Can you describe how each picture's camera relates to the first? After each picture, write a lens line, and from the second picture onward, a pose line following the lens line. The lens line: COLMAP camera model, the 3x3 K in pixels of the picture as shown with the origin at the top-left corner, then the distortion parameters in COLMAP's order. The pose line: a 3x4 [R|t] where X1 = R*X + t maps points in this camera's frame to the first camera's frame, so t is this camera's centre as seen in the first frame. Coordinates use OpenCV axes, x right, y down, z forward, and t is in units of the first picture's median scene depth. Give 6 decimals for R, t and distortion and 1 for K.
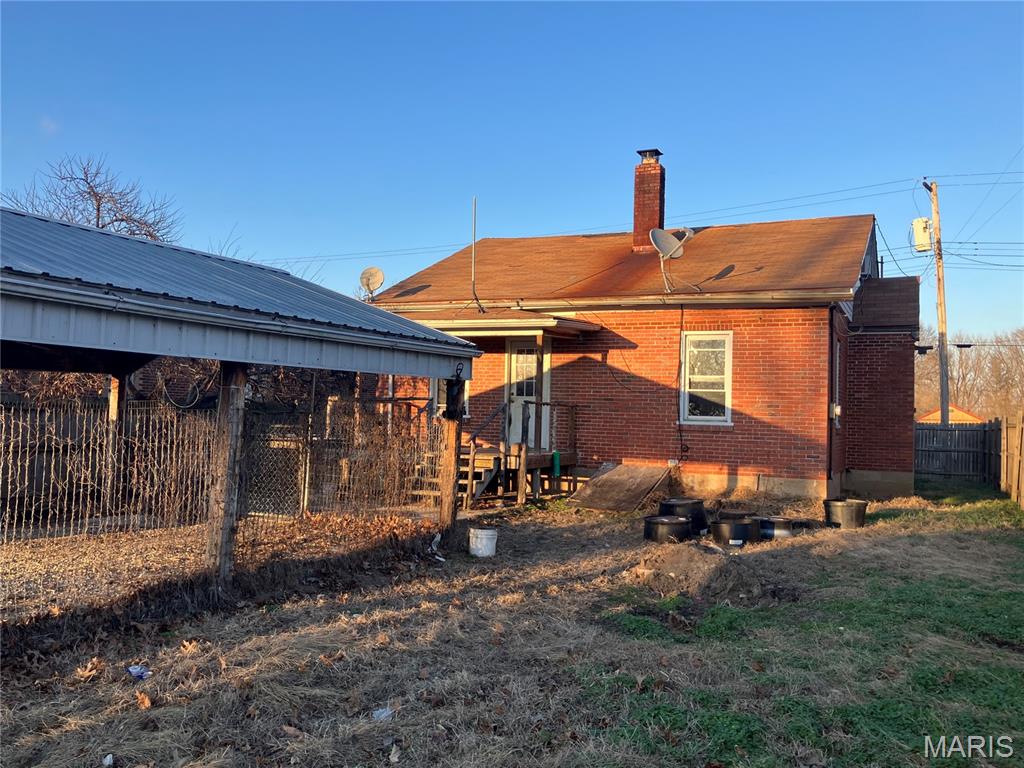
lens RADIAL K [[901.2, 0, 512.0], [0, 901.2, 381.2], [0, 0, 1]] dist [0.044384, -0.018213]
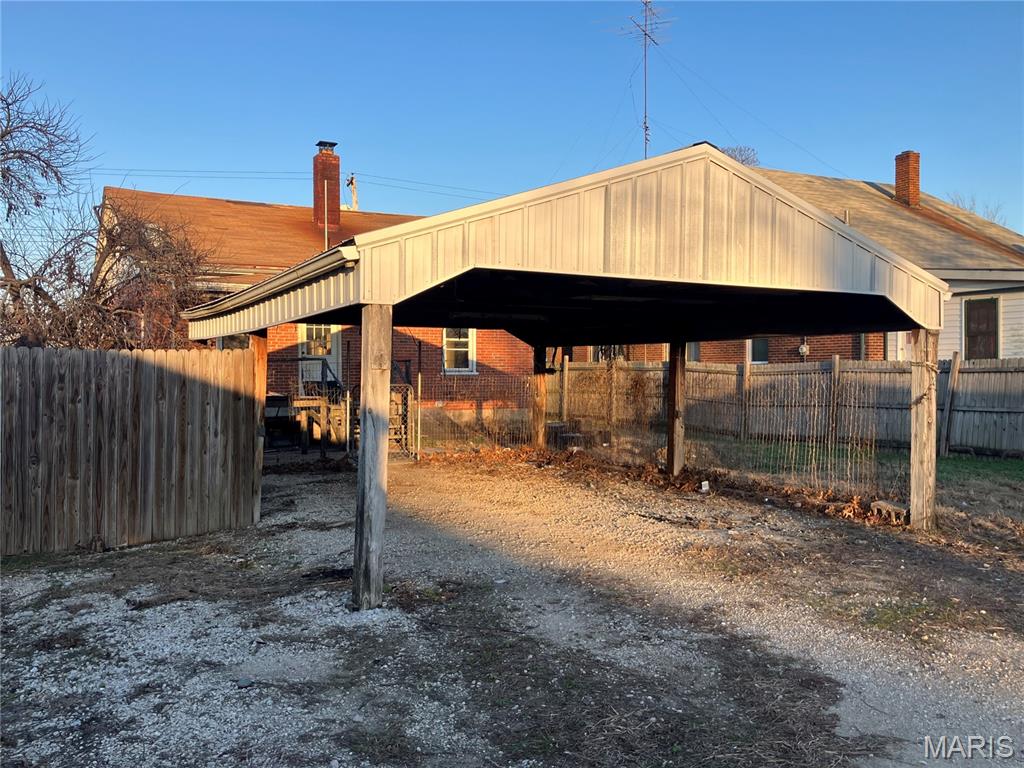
lens RADIAL K [[901.2, 0, 512.3], [0, 901.2, 380.9], [0, 0, 1]] dist [0.044384, -0.018213]
pose [[0.587326, -0.039413, 0.808390, -0.831786], [-0.016204, 0.998041, 0.060433, -0.024685], [-0.809188, -0.048593, 0.585536, 0.134045]]
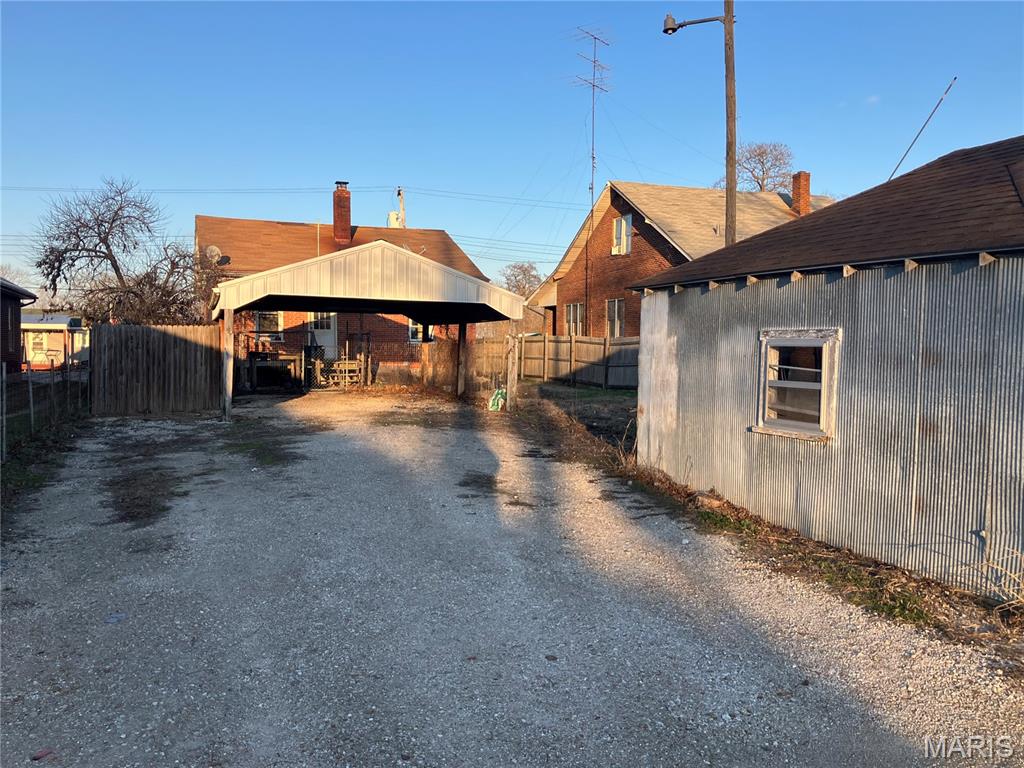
lens RADIAL K [[901.2, 0, 514.0], [0, 901.2, 388.0], [0, 0, 1]] dist [0.044384, -0.018213]
pose [[0.694985, -0.056877, 0.716771, -1.066828], [-0.017245, 0.995261, 0.095696, -0.047336], [-0.718818, -0.078868, 0.690711, -0.529025]]
